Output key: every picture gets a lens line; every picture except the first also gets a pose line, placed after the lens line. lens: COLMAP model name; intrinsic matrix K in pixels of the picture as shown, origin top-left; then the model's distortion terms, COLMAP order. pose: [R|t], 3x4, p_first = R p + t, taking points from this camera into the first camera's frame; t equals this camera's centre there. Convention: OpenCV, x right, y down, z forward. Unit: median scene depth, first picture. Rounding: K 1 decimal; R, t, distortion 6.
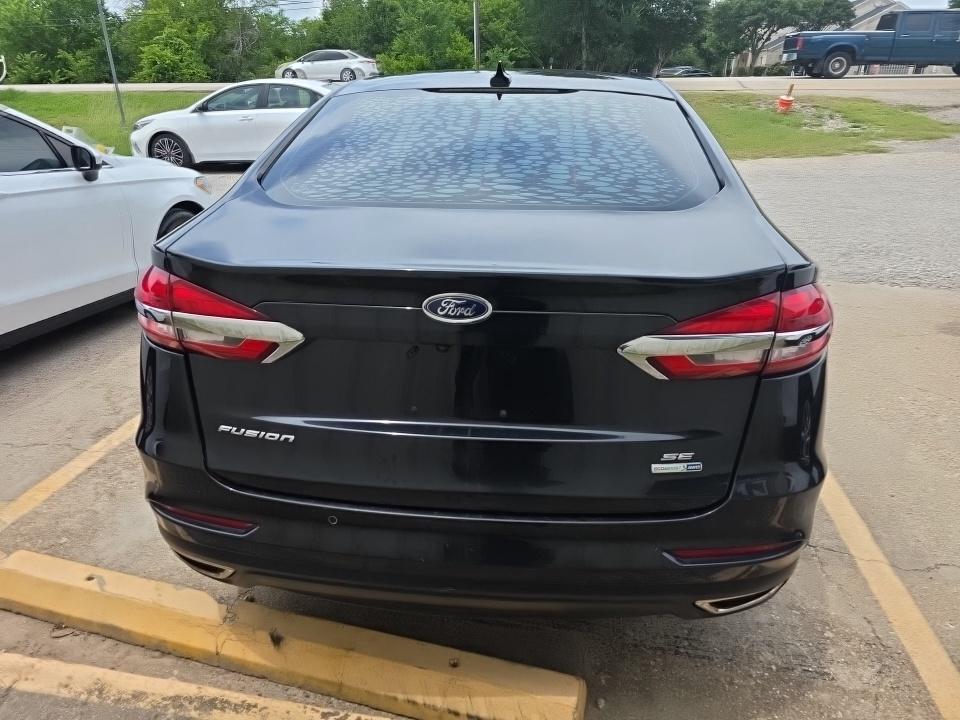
lens RADIAL K [[652.7, 0, 484.9], [0, 652.7, 366.6], [0, 0, 1]] dist [0.022221, -0.014040]
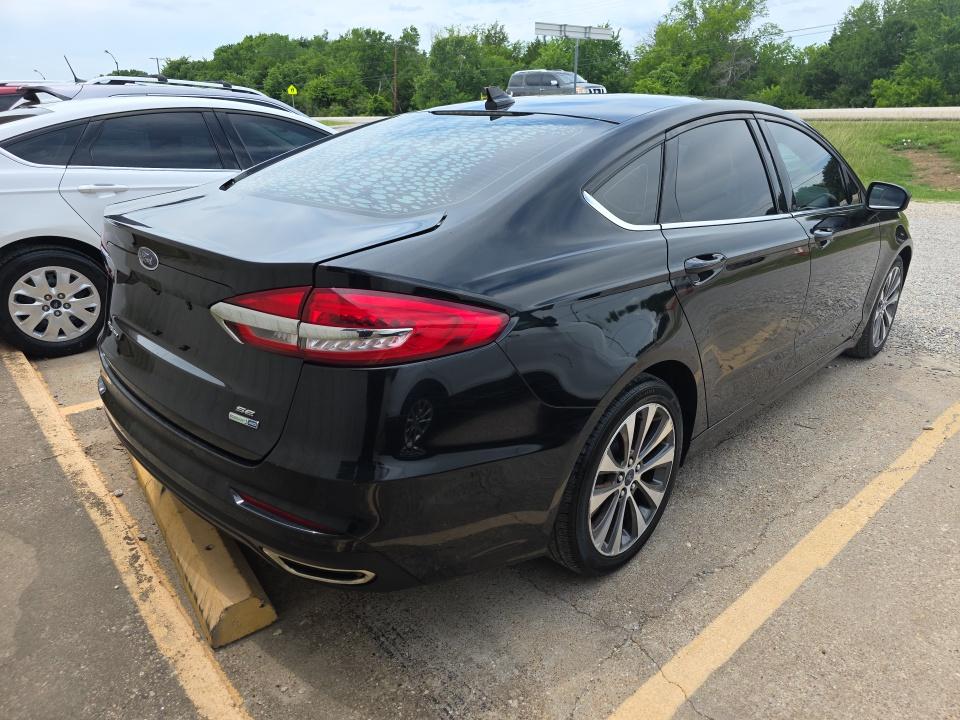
lens RADIAL K [[652.7, 0, 483.1], [0, 652.7, 354.7], [0, 0, 1]] dist [0.022221, -0.014040]
pose [[0.785571, 0.215574, -0.580006, 0.733855], [-0.245879, 0.968922, 0.027100, -0.056342], [0.567822, 0.121322, 0.814161, 0.149717]]
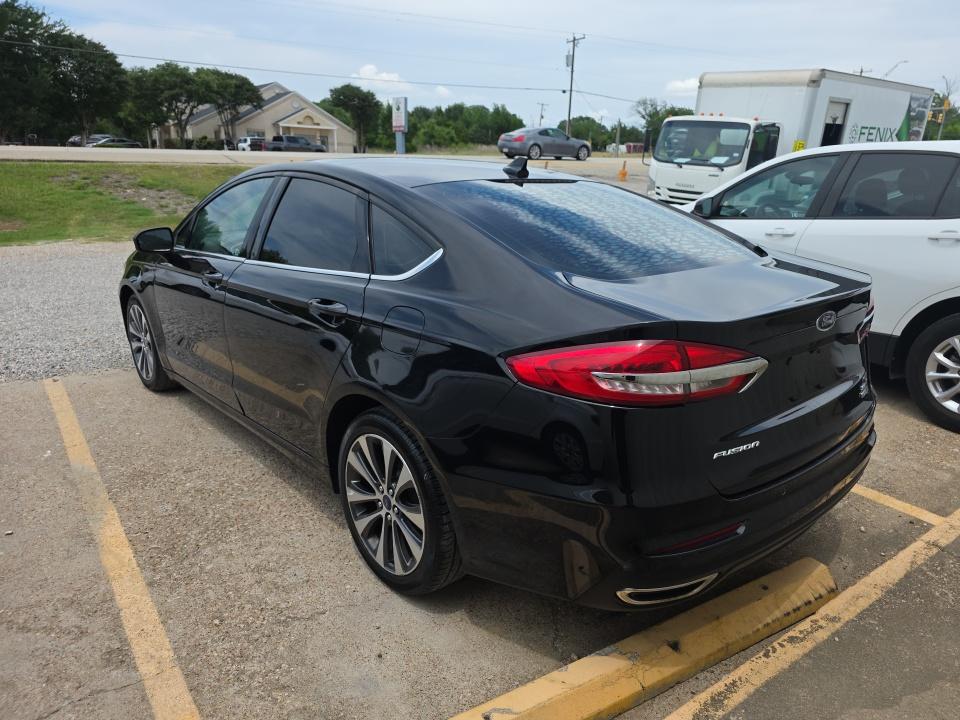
lens RADIAL K [[652.7, 0, 500.0], [0, 652.7, 370.6], [0, 0, 1]] dist [0.022221, -0.014040]
pose [[0.674865, -0.209396, 0.707610, -0.922742], [0.271447, 0.962107, 0.025820, -0.123068], [-0.686203, 0.174654, 0.706132, 0.228565]]
